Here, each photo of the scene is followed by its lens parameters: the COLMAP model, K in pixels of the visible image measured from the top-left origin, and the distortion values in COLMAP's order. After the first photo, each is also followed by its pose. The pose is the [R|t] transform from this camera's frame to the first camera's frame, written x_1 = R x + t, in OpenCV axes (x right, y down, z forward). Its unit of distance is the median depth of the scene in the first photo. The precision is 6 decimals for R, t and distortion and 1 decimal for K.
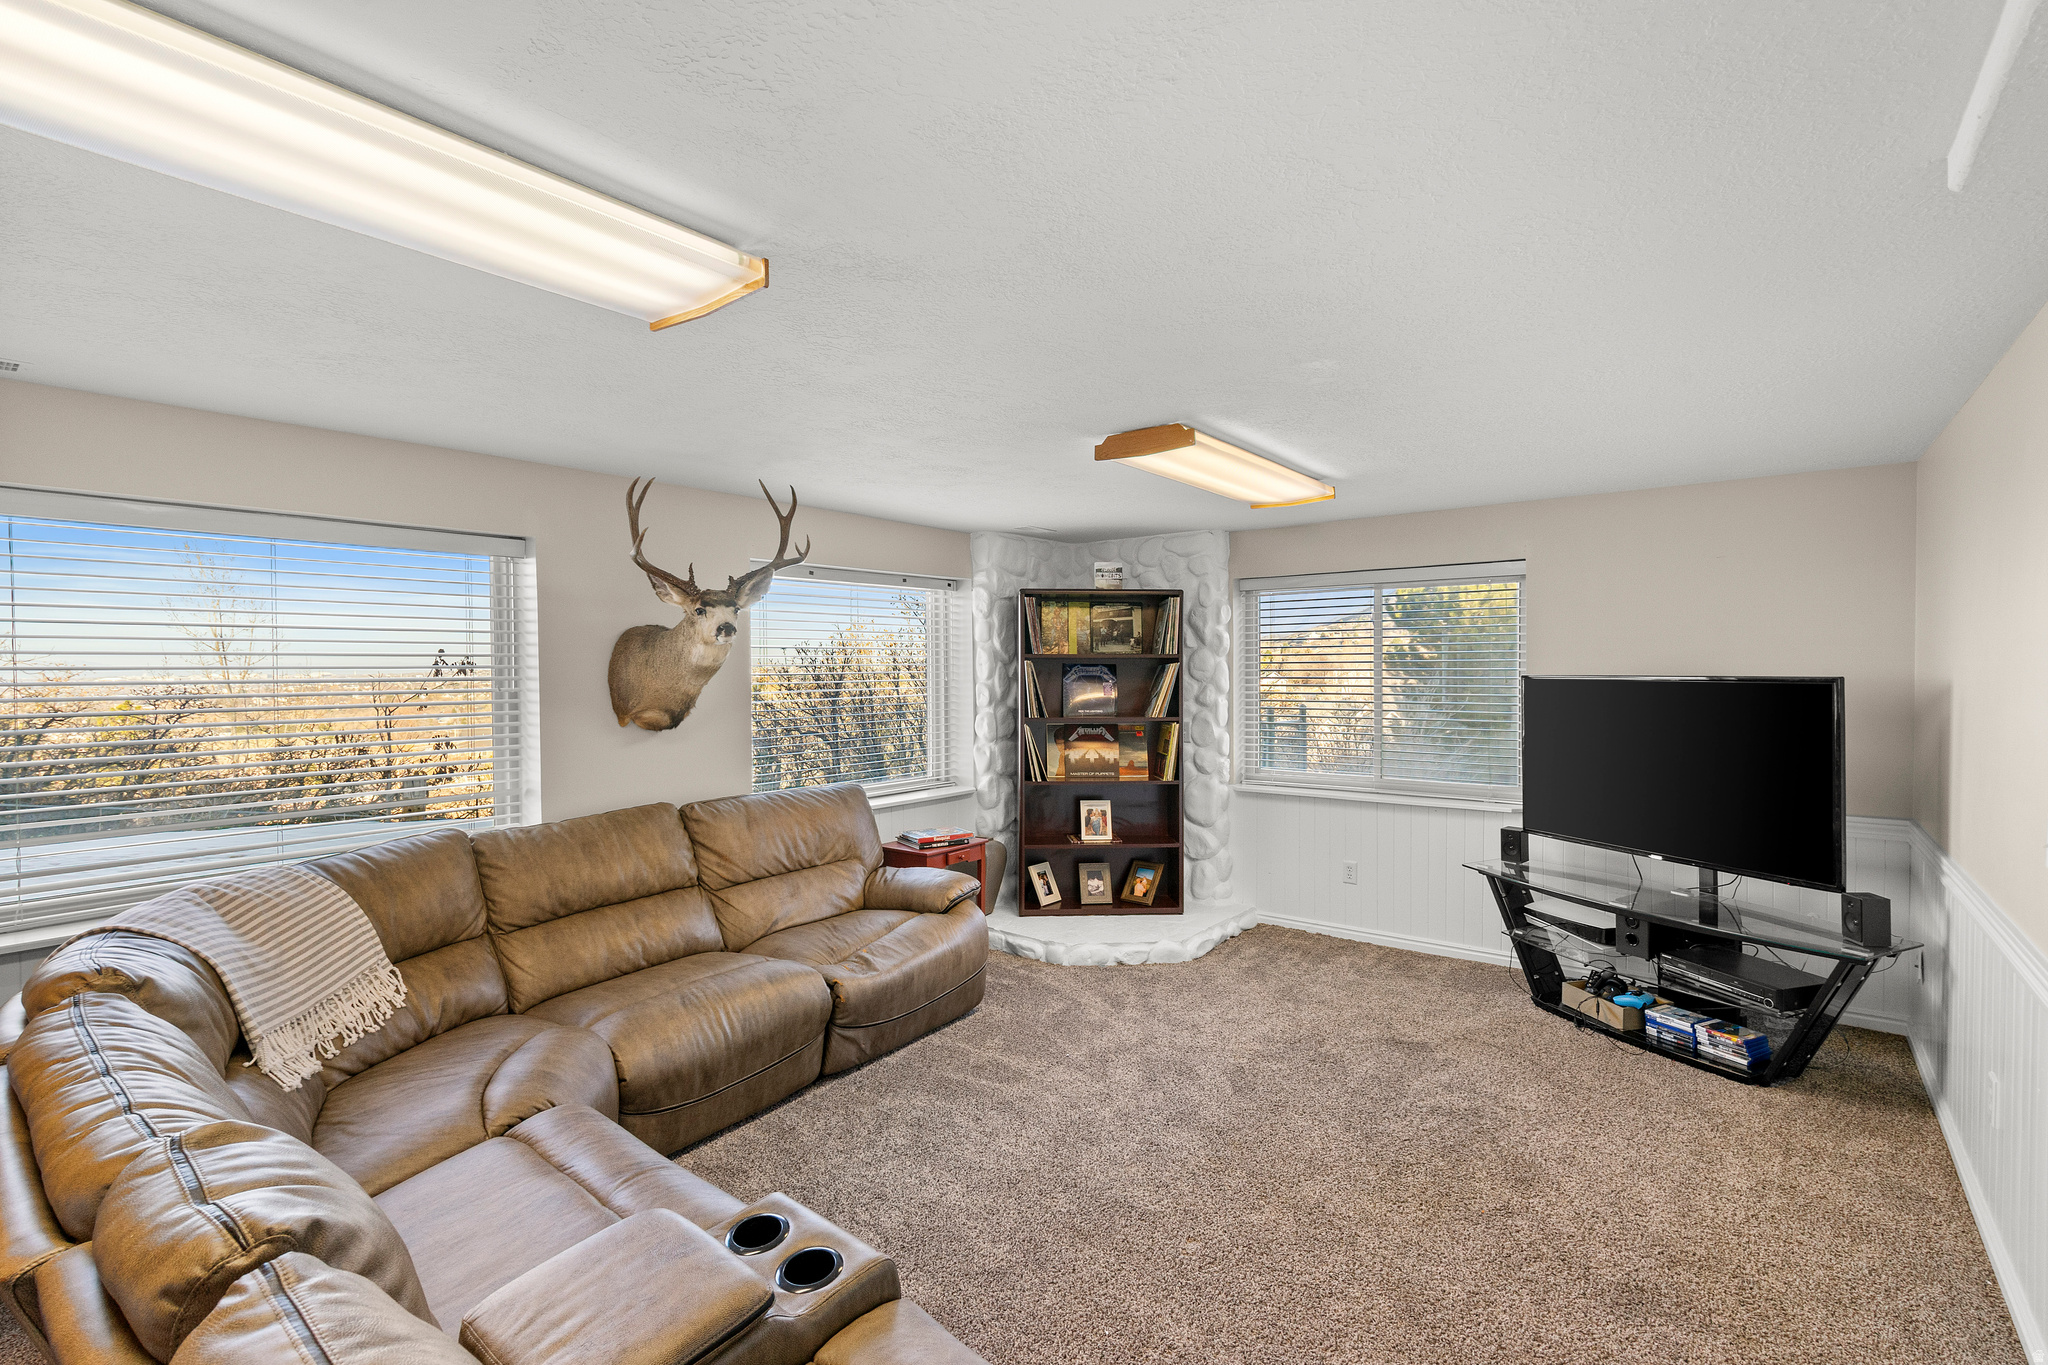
lens RADIAL K [[943.5, 0, 1024.0], [0, 943.5, 682.5], [0, 0, 1]] dist [-0.003851, 0.010639]
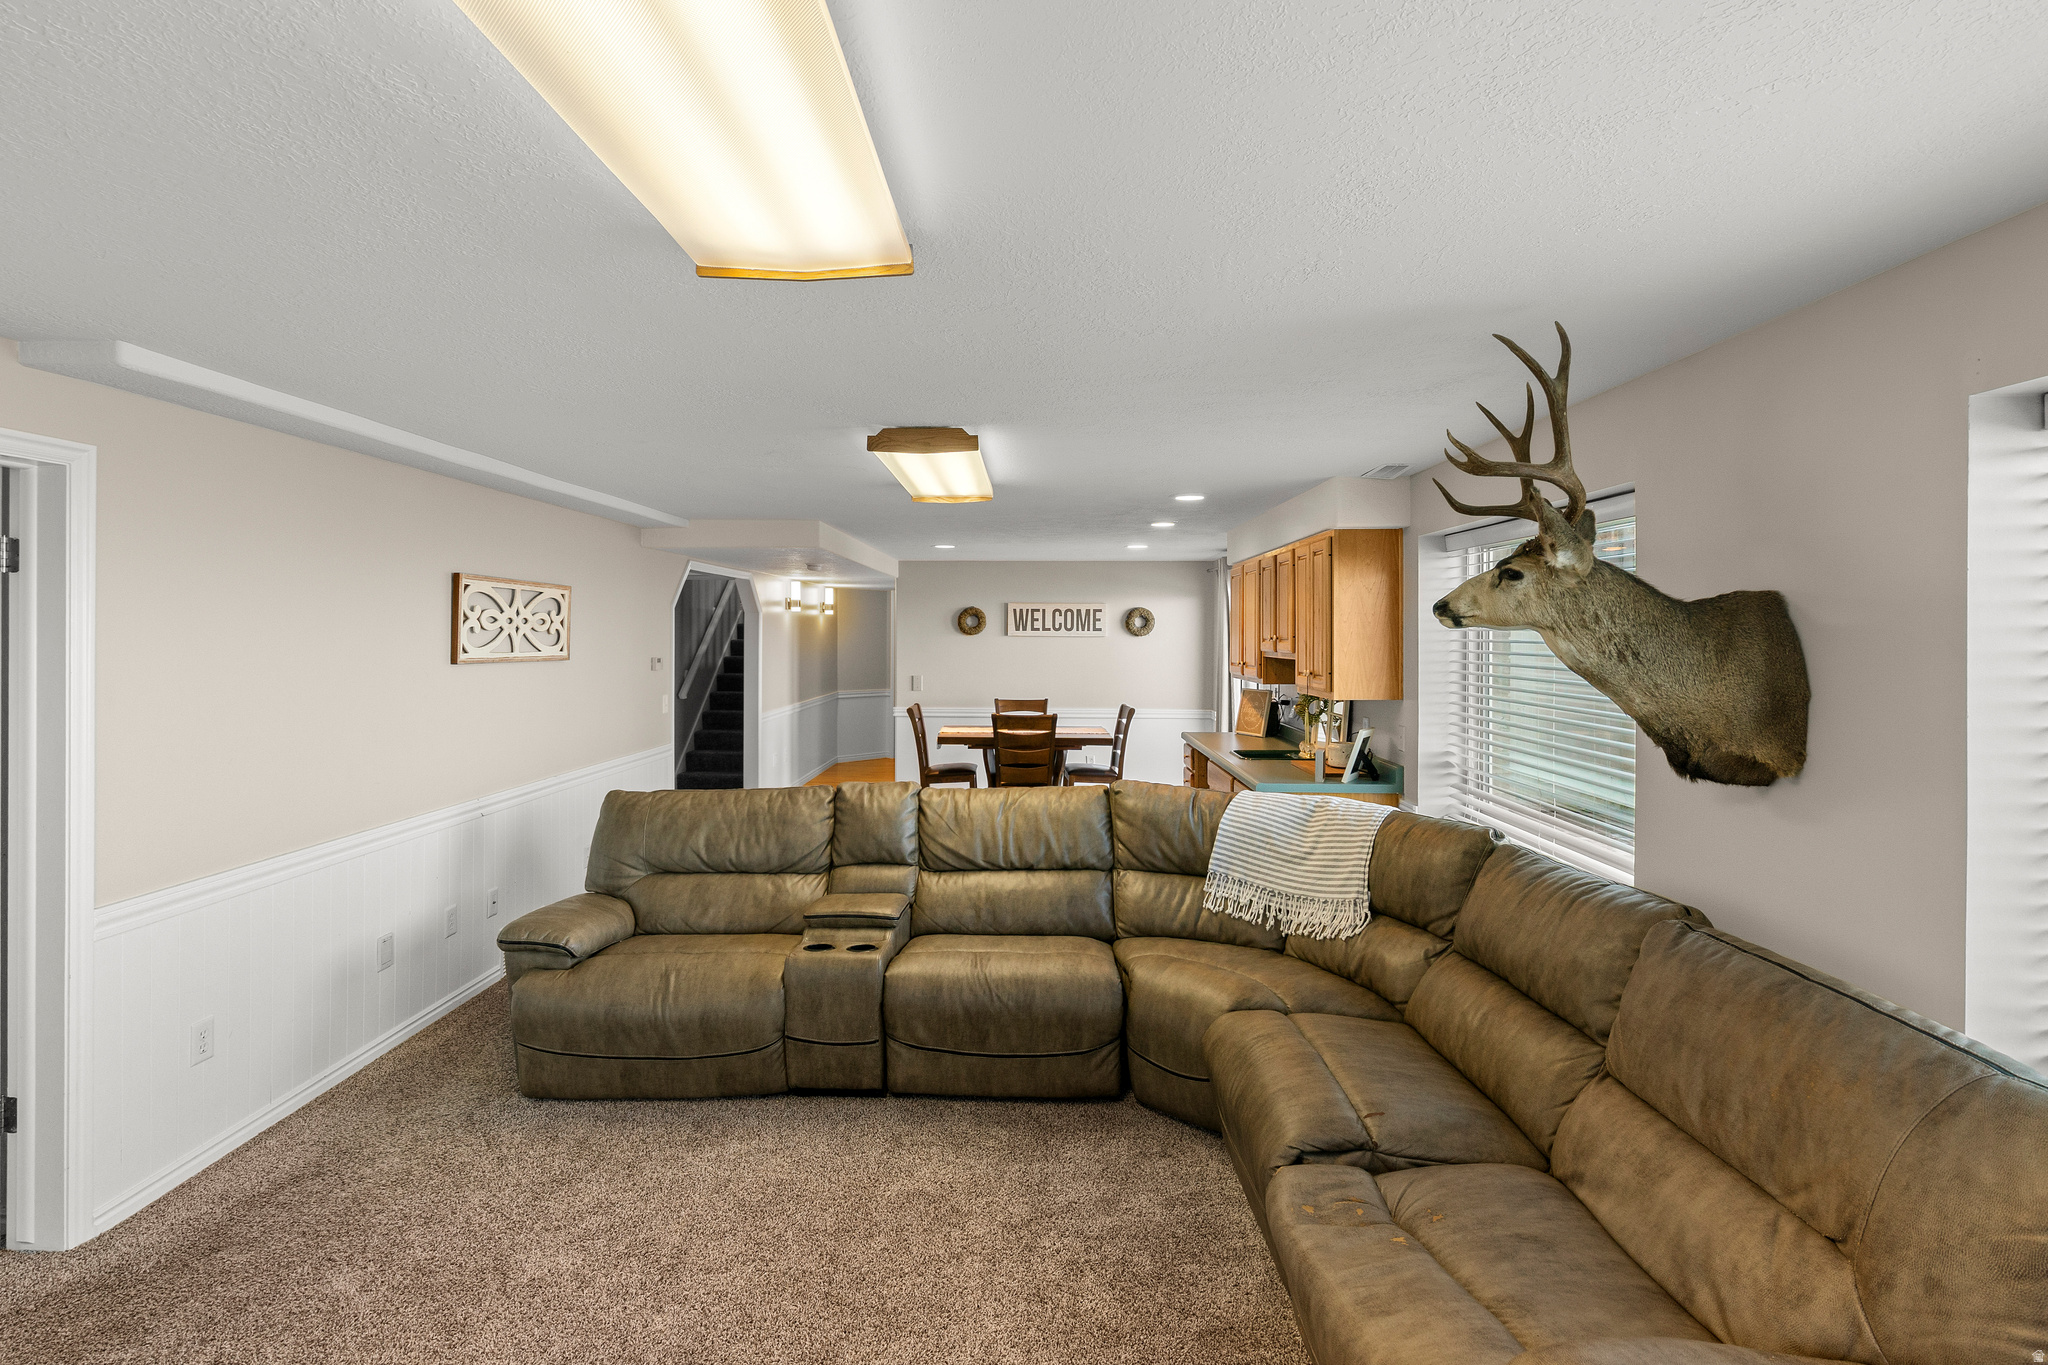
lens RADIAL K [[957.5, 0, 1010.4], [0, 957.5, 650.3], [0, 0, 1]] dist [0.002663, 0.000480]
pose [[-0.801848, 0.008425, -0.597469, 0.232300], [-0.013925, 0.999366, 0.032781, -0.031550], [0.597366, 0.034605, -0.801222, 1.004424]]
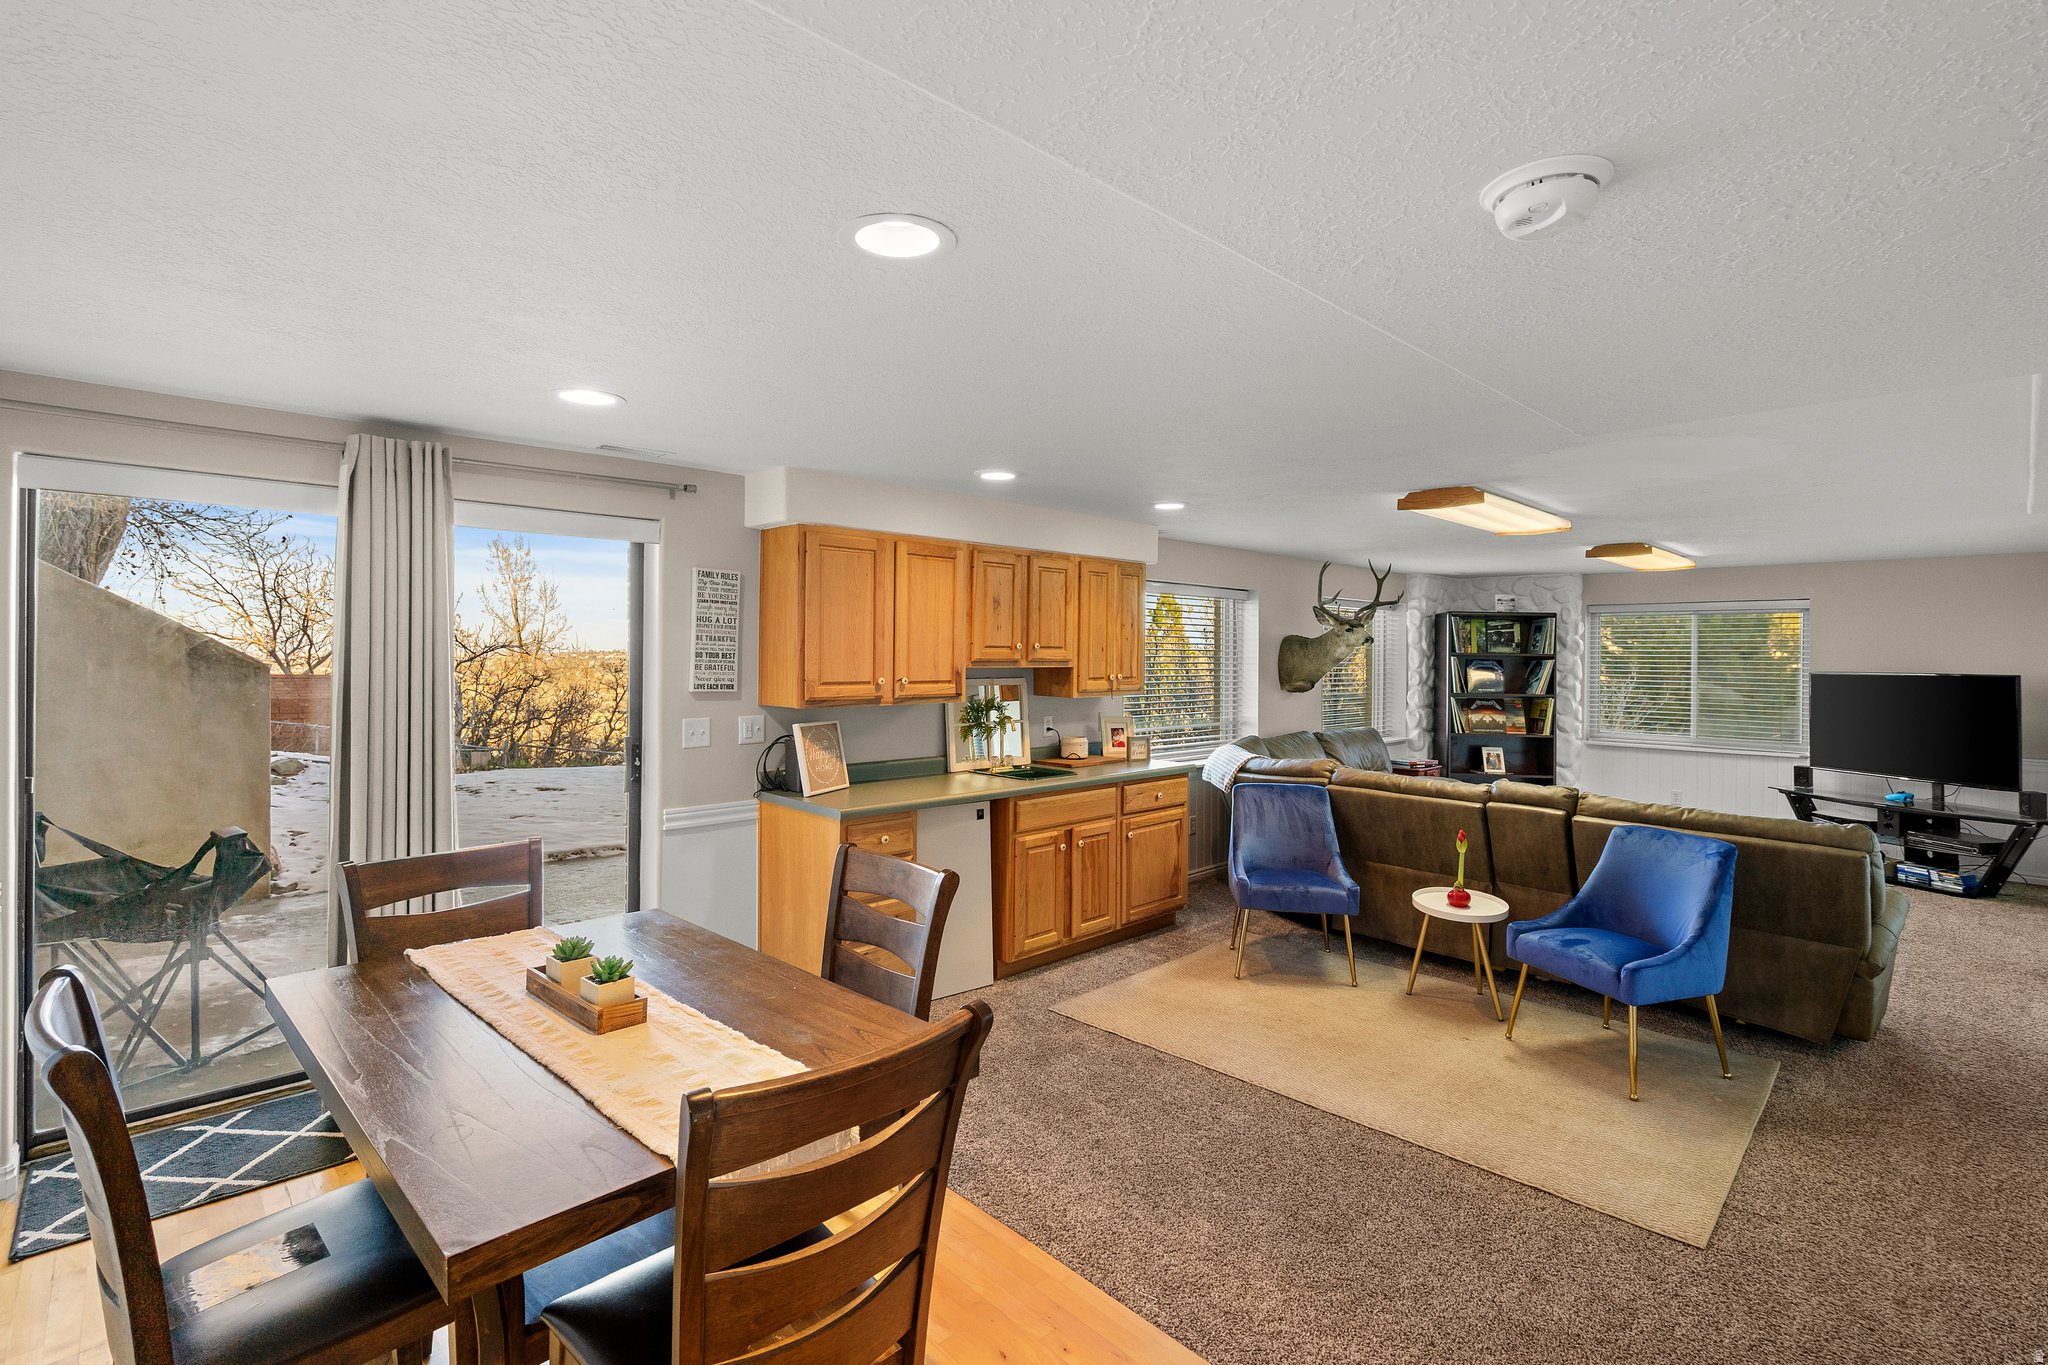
lens RADIAL K [[957.5, 0, 1010.4], [0, 957.5, 650.3], [0, 0, 1]] dist [0.002663, 0.000480]
pose [[0.990752, 0.015379, -0.134808, -0.585778], [-0.018381, 0.999609, -0.021051, 0.015381], [0.134432, 0.023334, 0.990648, -0.789086]]
